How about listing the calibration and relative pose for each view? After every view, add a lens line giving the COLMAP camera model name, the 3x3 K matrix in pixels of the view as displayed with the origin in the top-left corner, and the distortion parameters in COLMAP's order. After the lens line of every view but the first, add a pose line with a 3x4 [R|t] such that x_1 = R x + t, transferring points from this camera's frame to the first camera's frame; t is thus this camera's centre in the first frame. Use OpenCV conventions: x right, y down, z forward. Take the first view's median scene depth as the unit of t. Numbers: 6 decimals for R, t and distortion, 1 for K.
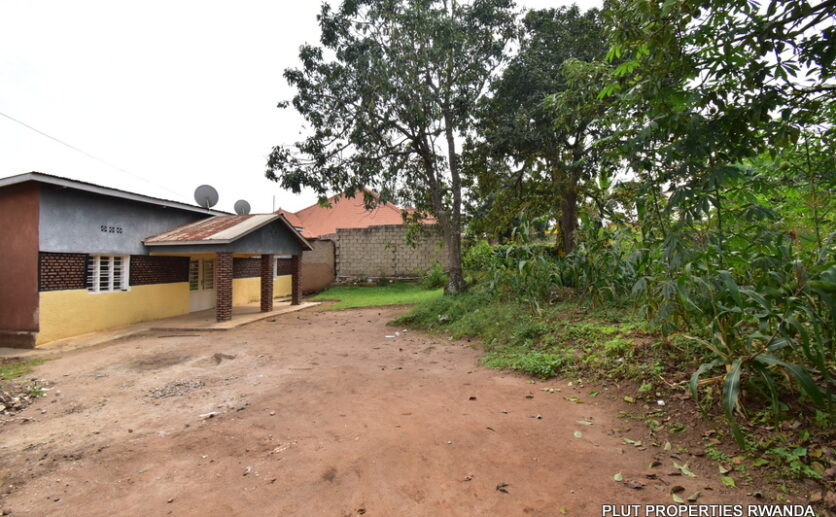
lens RADIAL K [[366.0, 0, 416.1], [0, 366.0, 259.2], [0, 0, 1]] dist [0.014685, -0.022876]
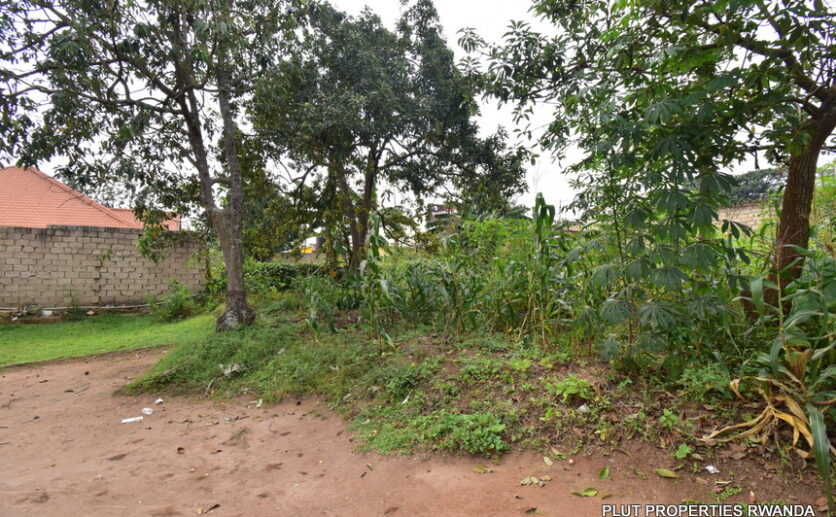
lens RADIAL K [[366.0, 0, 416.1], [0, 366.0, 259.2], [0, 0, 1]] dist [0.014685, -0.022876]
pose [[0.766898, 0.037186, 0.640691, -0.050392], [-0.000729, 0.998370, -0.057073, 0.002108], [-0.641769, 0.043302, 0.765674, 0.147134]]
